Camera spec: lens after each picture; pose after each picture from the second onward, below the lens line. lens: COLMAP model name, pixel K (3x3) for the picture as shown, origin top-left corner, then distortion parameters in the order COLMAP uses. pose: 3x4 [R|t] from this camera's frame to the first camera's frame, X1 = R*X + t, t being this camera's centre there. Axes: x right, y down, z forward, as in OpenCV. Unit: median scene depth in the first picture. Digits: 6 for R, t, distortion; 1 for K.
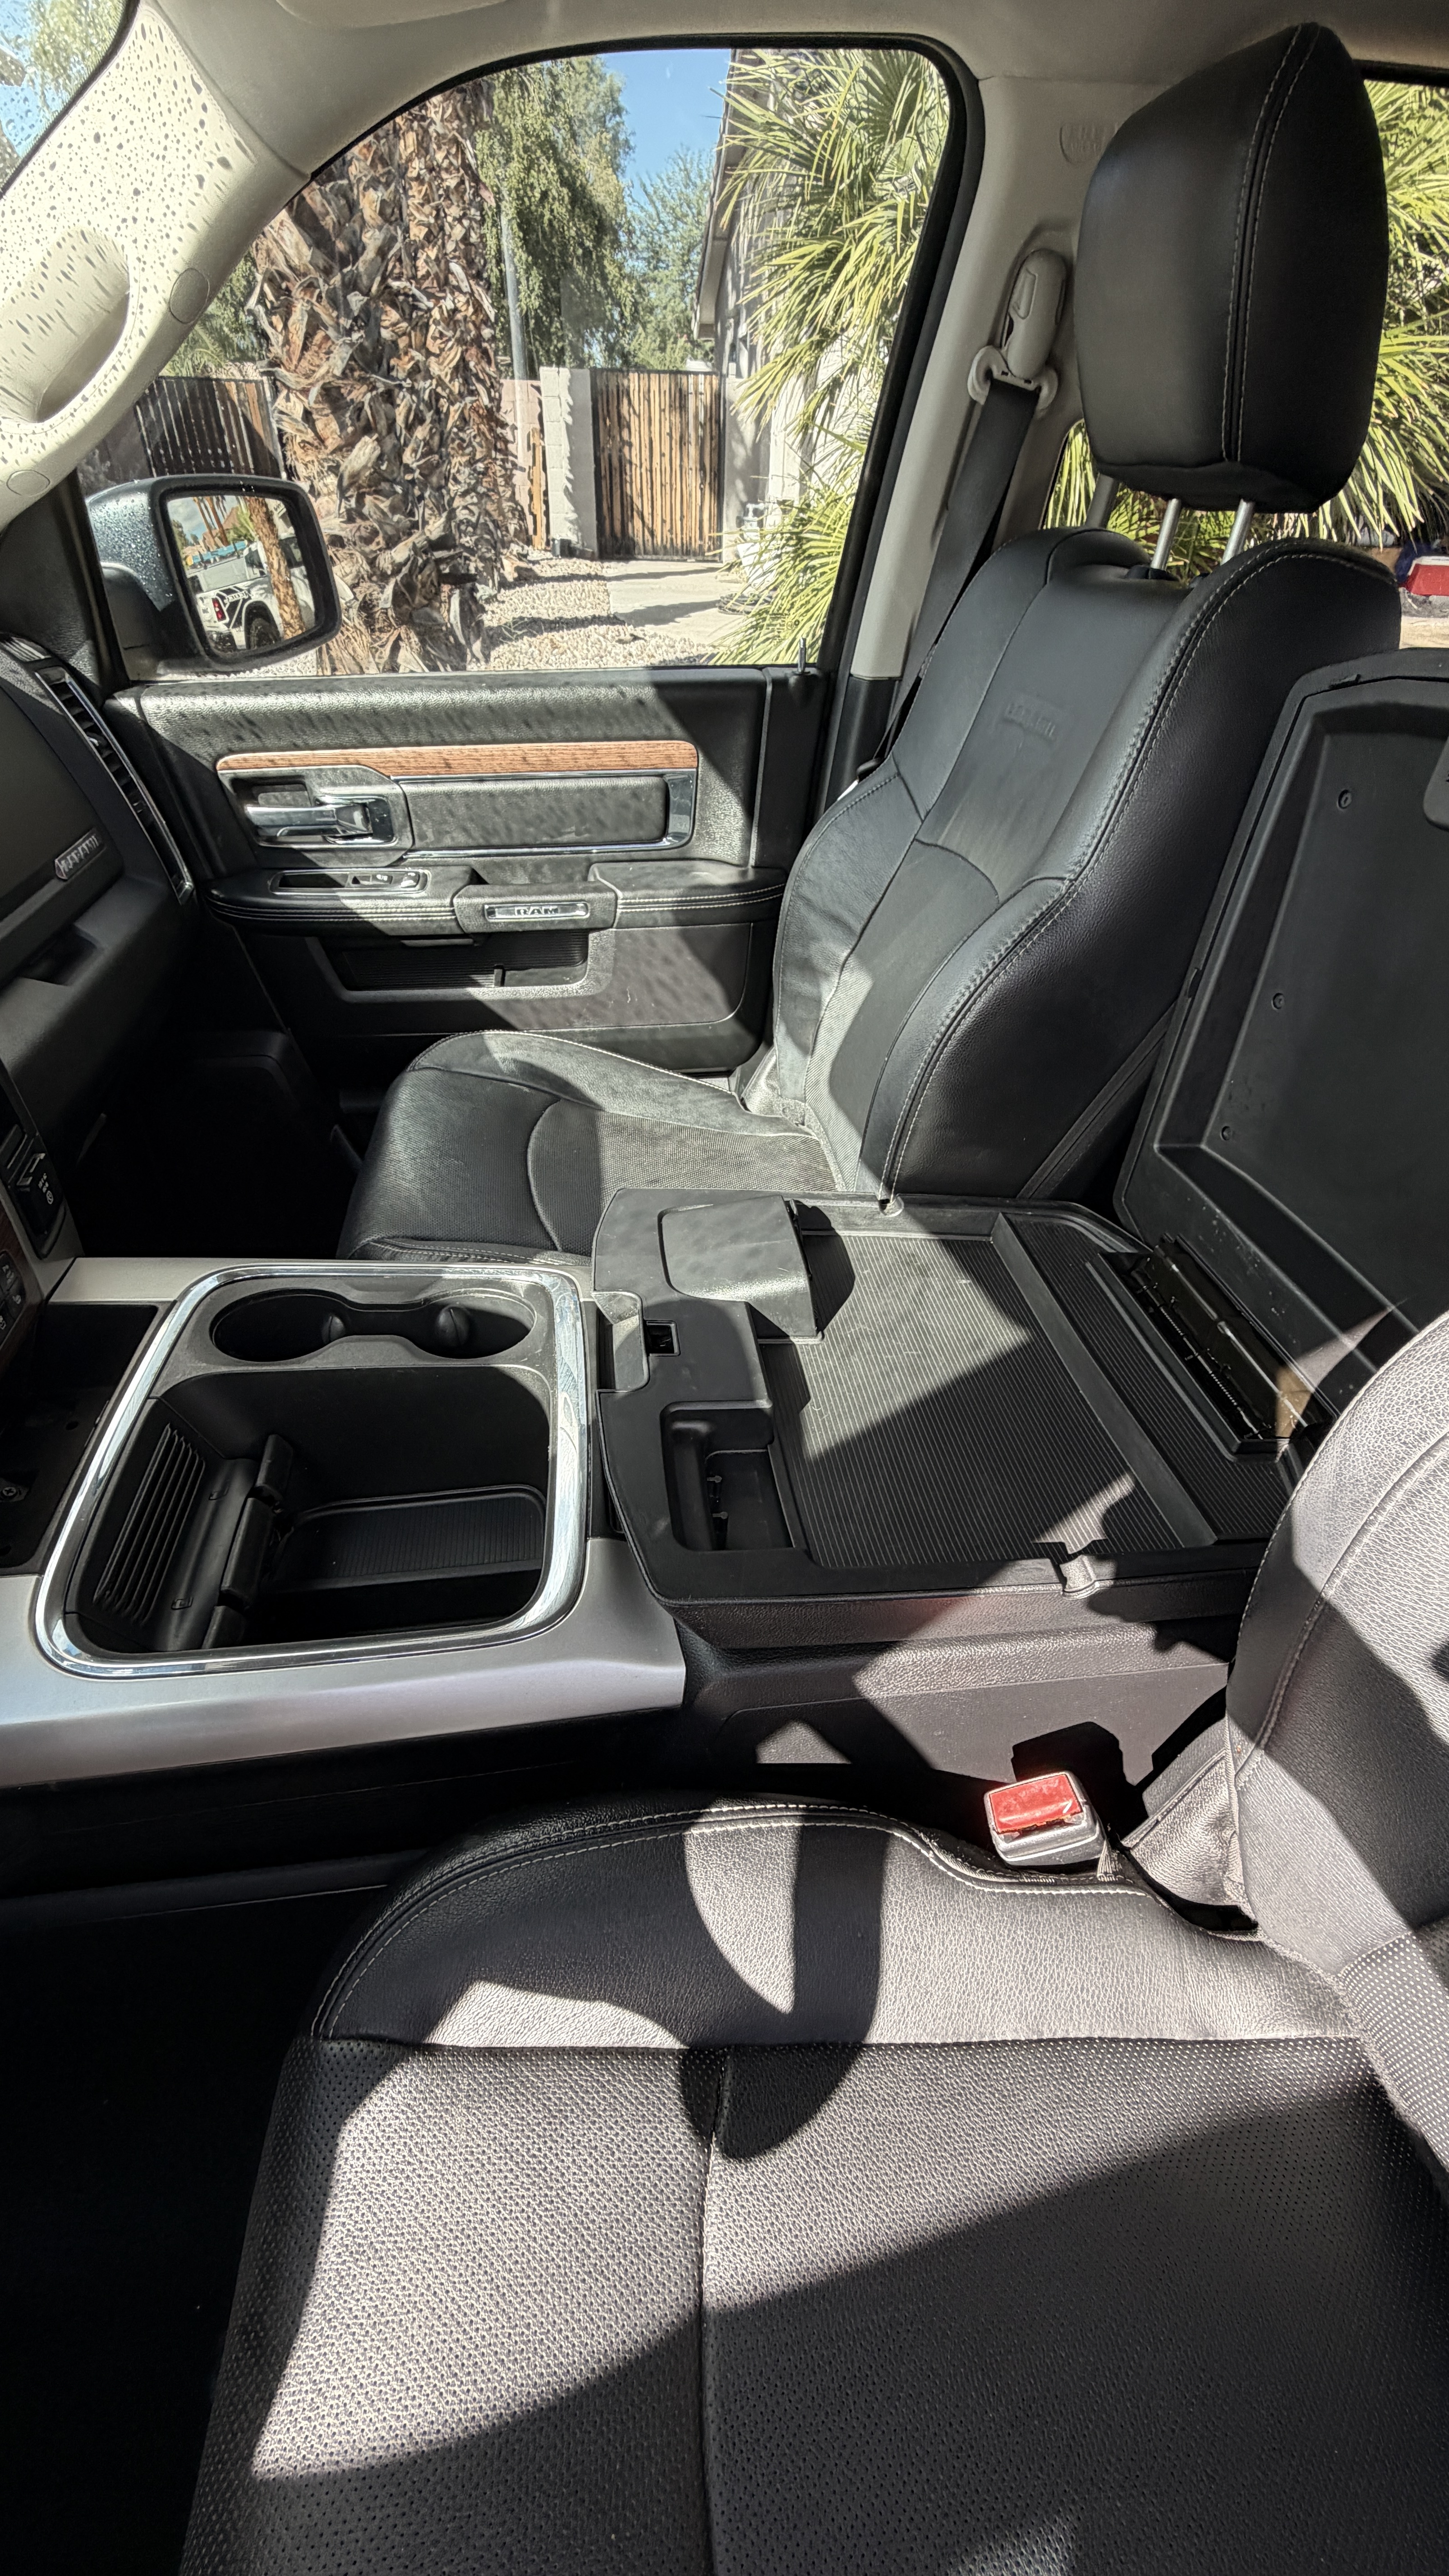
lens RADIAL K [[1026.5, 0, 726.7], [0, 1026.5, 1287.2], [0, 0, 1]] dist [-0.000258, -0.000264]
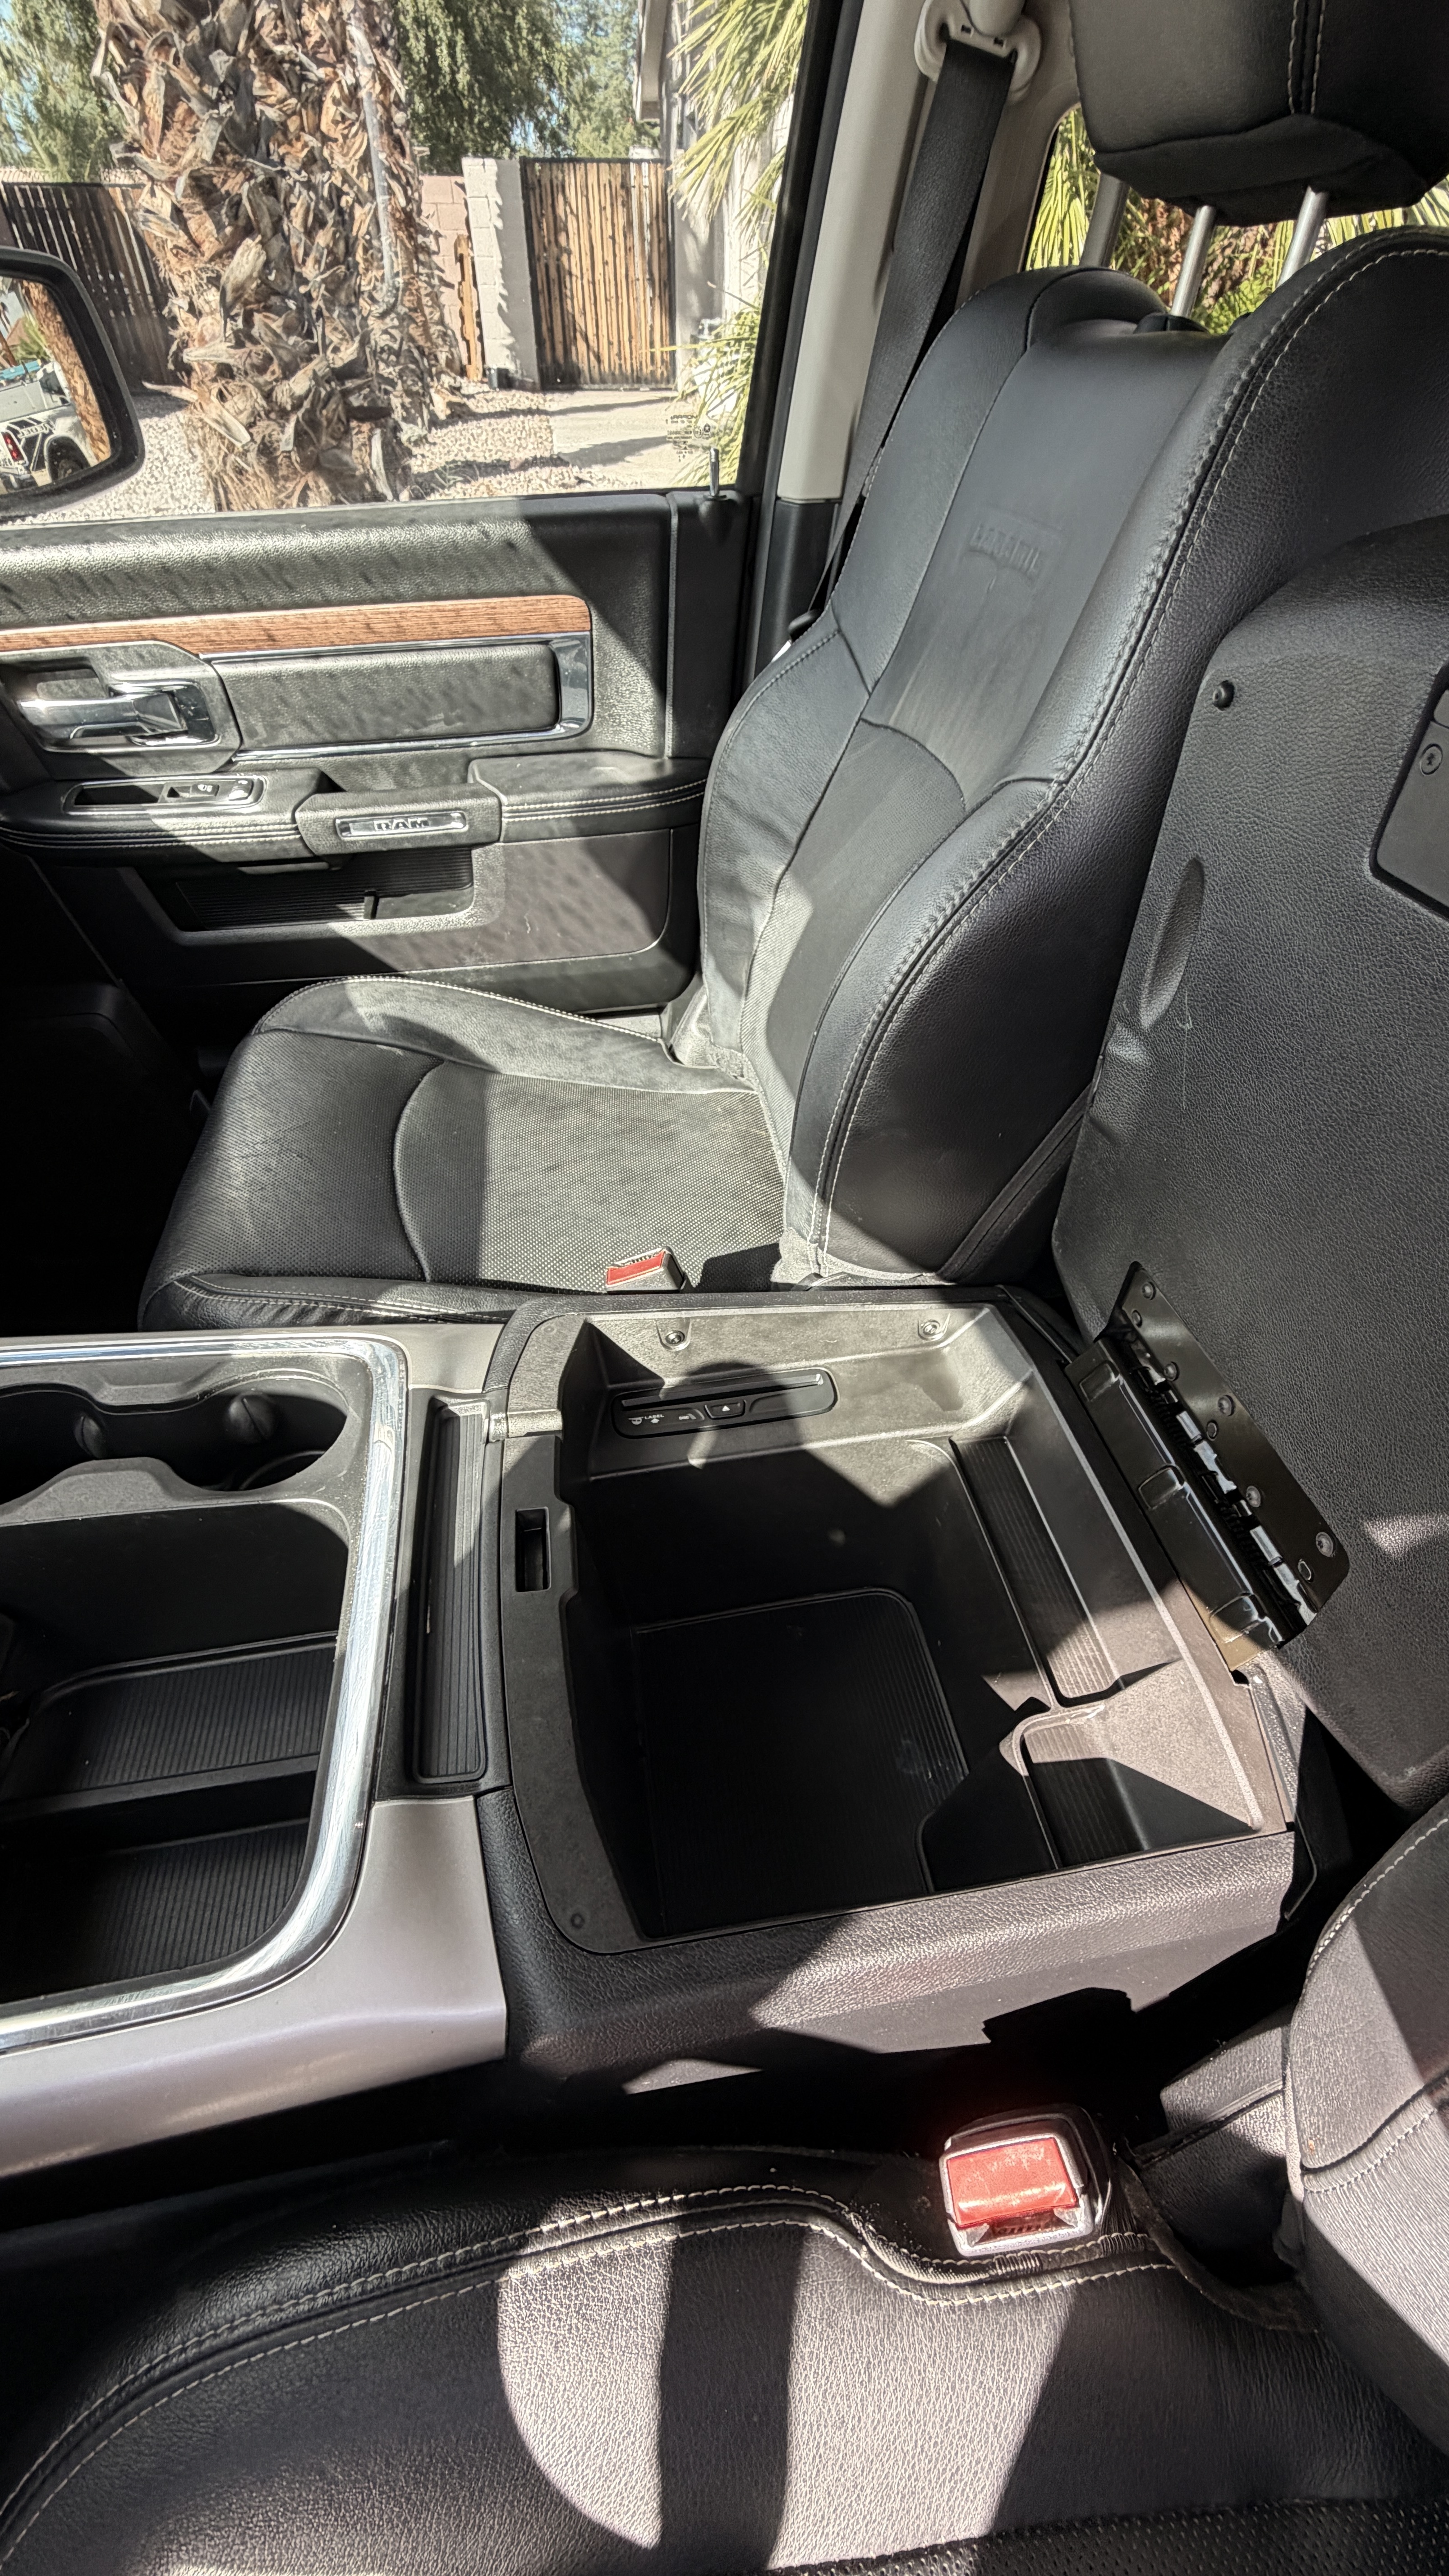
lens RADIAL K [[1026.5, 0, 726.7], [0, 1026.5, 1287.2], [0, 0, 1]] dist [-0.000258, -0.000264]
pose [[0.999328, -0.036107, 0.006252, 0.053800], [0.035288, 0.994225, 0.101352, -0.078915], [-0.009876, -0.101064, 0.994831, 0.159749]]
